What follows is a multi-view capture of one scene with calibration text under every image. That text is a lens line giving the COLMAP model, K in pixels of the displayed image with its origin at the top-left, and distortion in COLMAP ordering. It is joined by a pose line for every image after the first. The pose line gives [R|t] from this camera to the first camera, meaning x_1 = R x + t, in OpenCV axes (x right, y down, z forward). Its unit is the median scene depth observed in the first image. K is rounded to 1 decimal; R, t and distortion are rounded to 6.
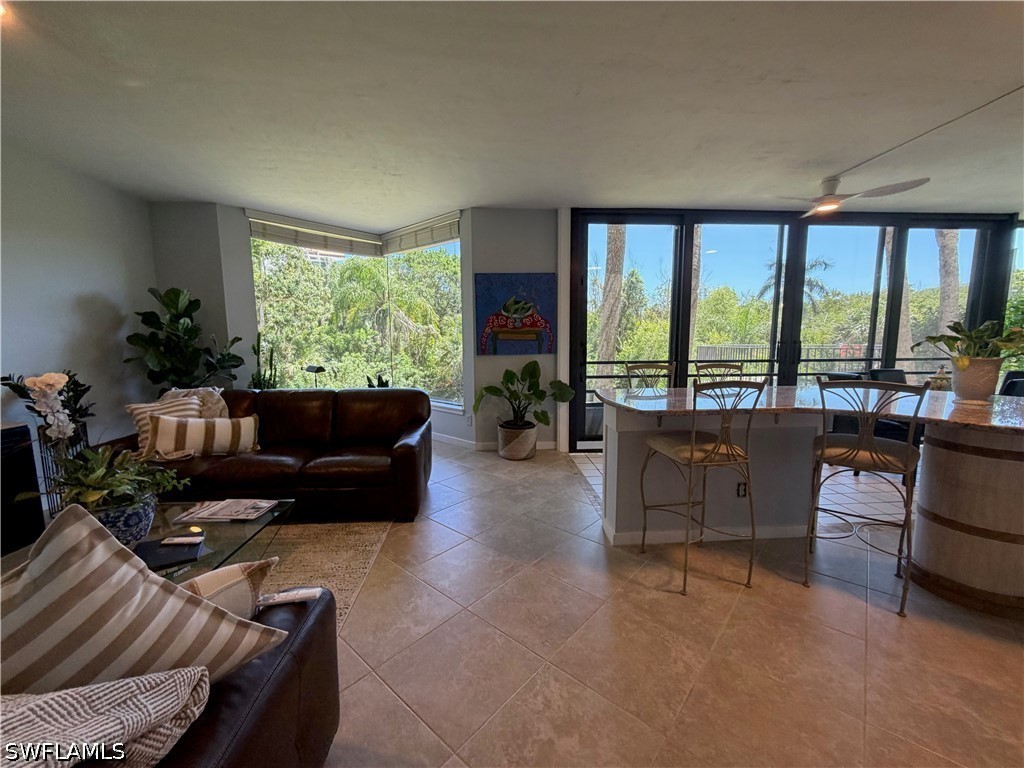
lens RADIAL K [[414.8, 0, 512.0], [0, 414.8, 384.0], [0, 0, 1]] dist [0.002256, 0.000194]
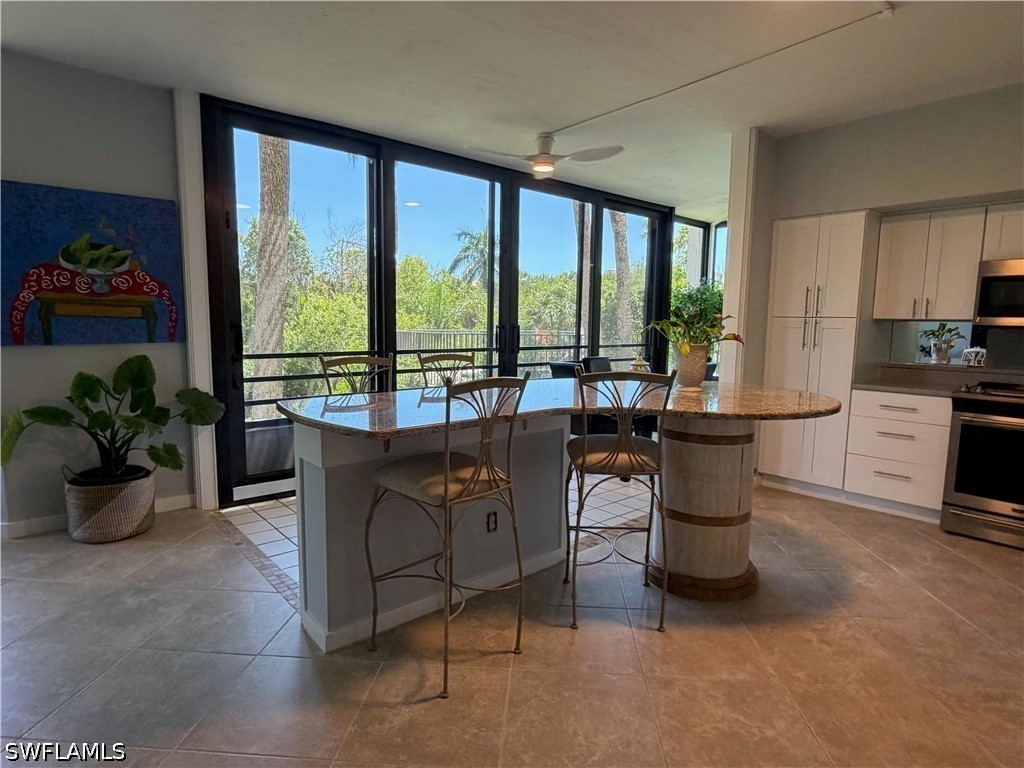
lens RADIAL K [[572.7, 0, 512.0], [0, 572.7, 384.0], [0, 0, 1]] dist [0.002901, 0.000848]
pose [[0.792115, -0.049519, 0.608360, -0.023728], [0.049387, 0.998635, 0.016981, -0.006706], [-0.608370, 0.016594, 0.793480, 0.103462]]
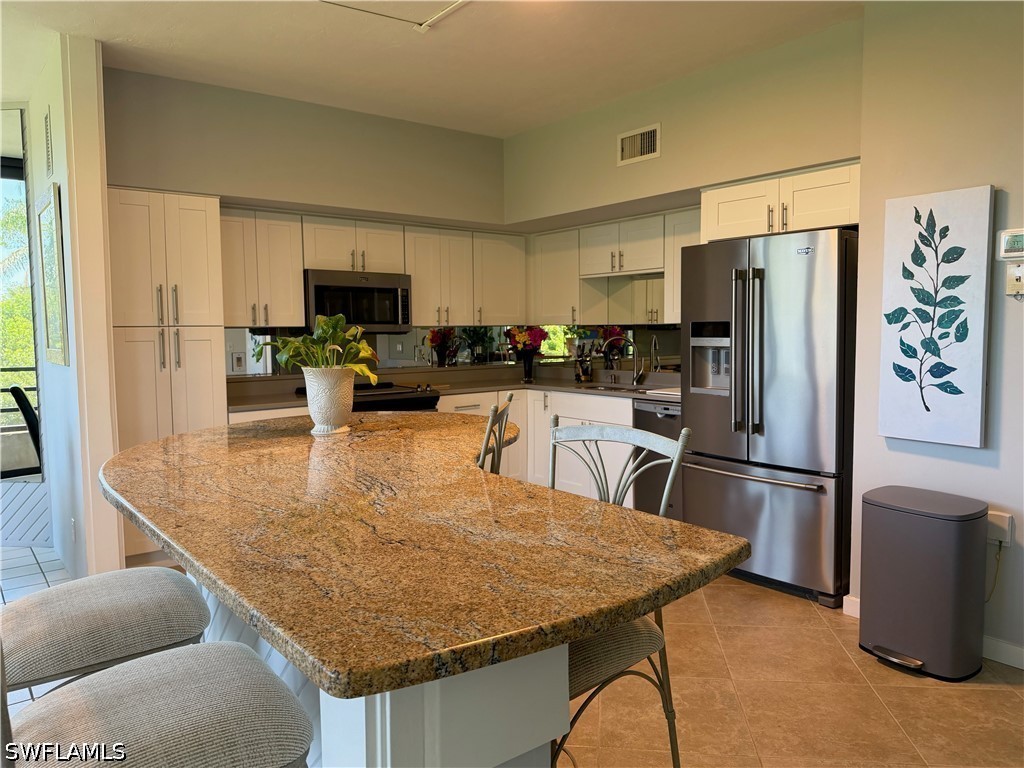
lens RADIAL K [[723.8, 0, 512.0], [0, 723.8, 384.0], [0, 0, 1]] dist [0.073035, -0.124033]
pose [[-0.565673, -0.054719, 0.822812, -0.041860], [0.104611, 0.984973, 0.137422, -0.093687], [-0.817967, 0.163811, -0.551448, 0.785835]]
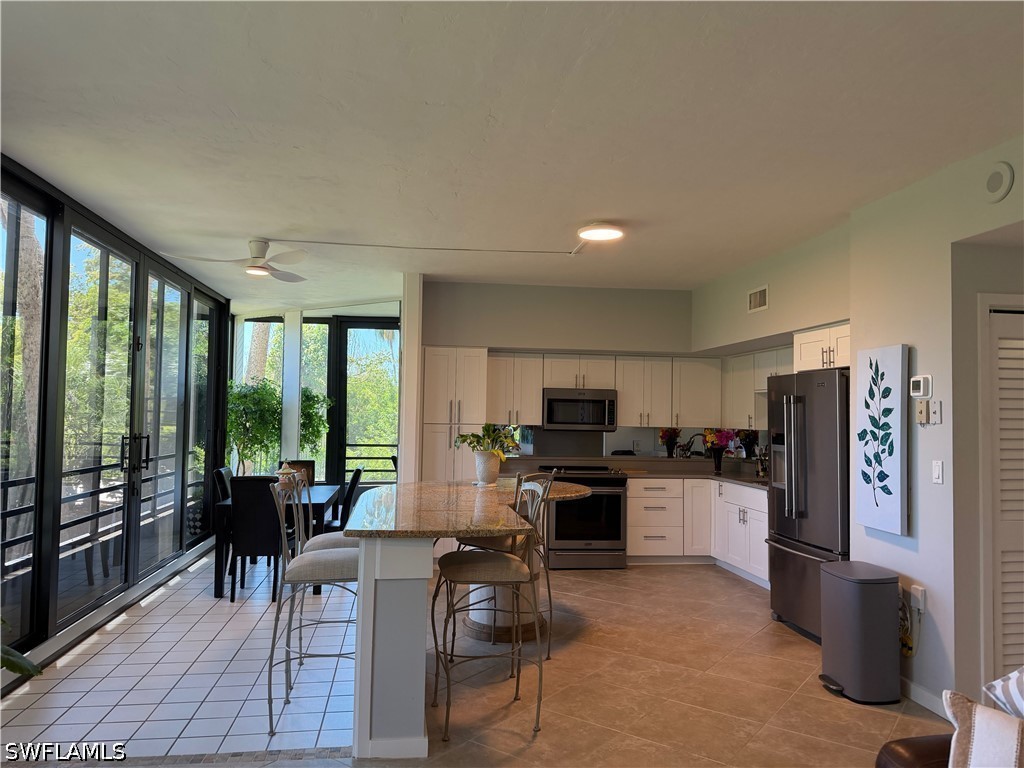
lens RADIAL K [[723.8, 0, 512.0], [0, 723.8, 384.0], [0, 0, 1]] dist [0.073035, -0.124033]
pose [[-0.080060, 0.046730, 0.995694, -0.639519], [0.097928, 0.994437, -0.038797, -0.097933], [-0.991968, 0.094400, -0.084191, 0.603818]]
